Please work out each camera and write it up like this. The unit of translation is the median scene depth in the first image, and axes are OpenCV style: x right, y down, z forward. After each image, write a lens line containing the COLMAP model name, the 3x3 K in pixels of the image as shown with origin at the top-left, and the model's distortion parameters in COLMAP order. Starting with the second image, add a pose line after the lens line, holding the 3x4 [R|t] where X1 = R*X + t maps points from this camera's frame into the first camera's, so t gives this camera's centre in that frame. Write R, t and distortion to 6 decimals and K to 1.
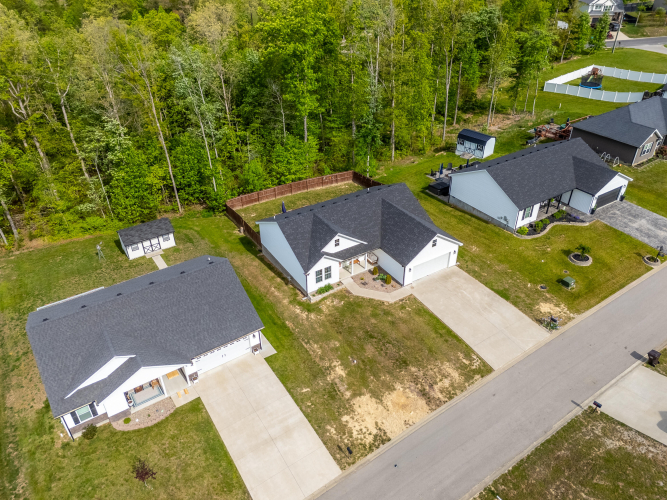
lens RADIAL K [[490.5, 0, 337.4], [0, 490.5, 248.0], [0, 0, 1]] dist [0.073060, -0.067320]
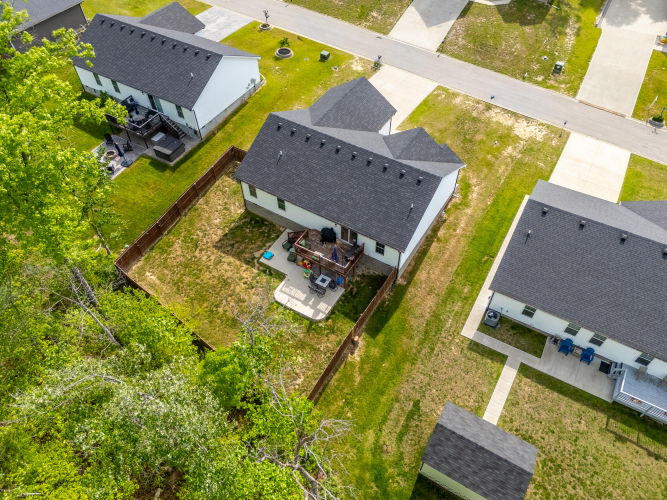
lens RADIAL K [[490.5, 0, 337.4], [0, 490.5, 248.0], [0, 0, 1]] dist [0.073060, -0.067320]
pose [[-0.440464, -0.679563, 0.586673, -0.591864], [0.509654, 0.348700, 0.786550, -0.721066], [-0.739084, 0.645447, 0.192752, 1.076739]]
